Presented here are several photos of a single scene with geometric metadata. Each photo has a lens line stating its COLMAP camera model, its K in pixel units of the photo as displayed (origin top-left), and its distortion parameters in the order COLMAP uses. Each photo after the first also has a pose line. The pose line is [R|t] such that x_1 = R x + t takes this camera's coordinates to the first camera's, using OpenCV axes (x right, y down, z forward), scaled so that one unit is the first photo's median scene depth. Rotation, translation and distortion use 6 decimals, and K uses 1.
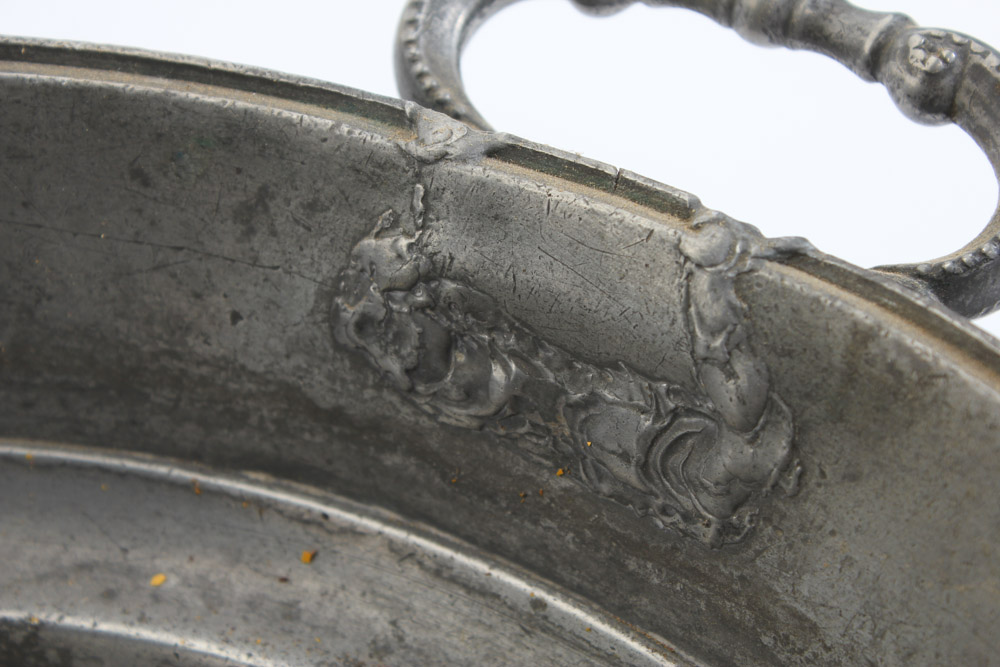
lens RADIAL K [[2372.8, 0, 497.5], [0, 2372.8, 330.0], [0, 0, 1]] dist [0.087885, 0.000000]
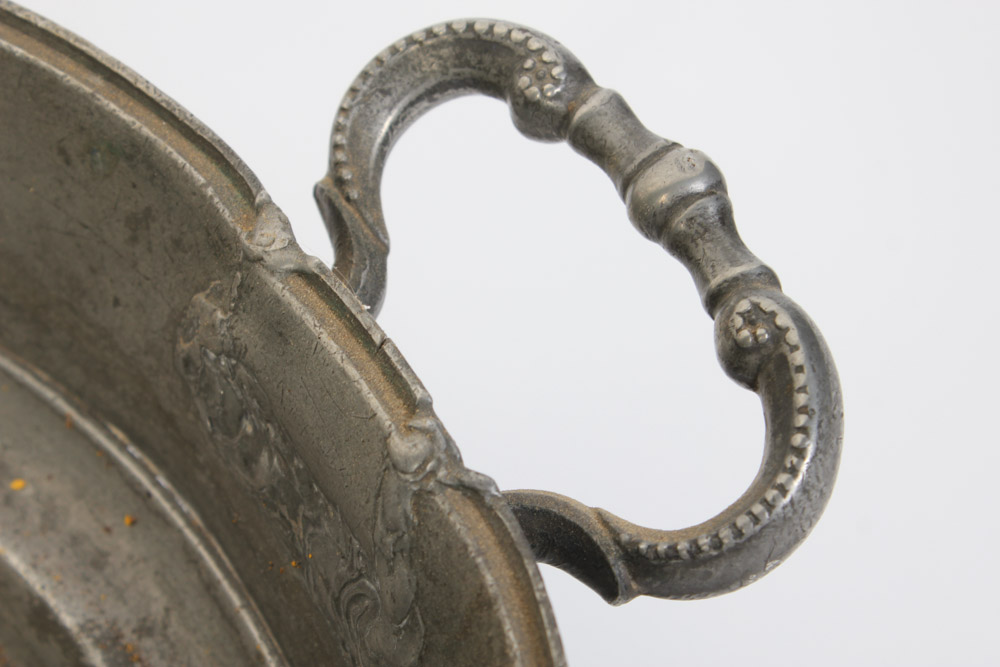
lens RADIAL K [[2372.8, 0, 503.7], [0, 2372.8, 334.5], [0, 0, 1]] dist [0.087885, 0.000000]
pose [[0.884528, 0.367057, -0.287886, 0.374821], [-0.292389, 0.917110, 0.270957, -0.347371], [0.363480, -0.155494, 0.918533, 0.065558]]
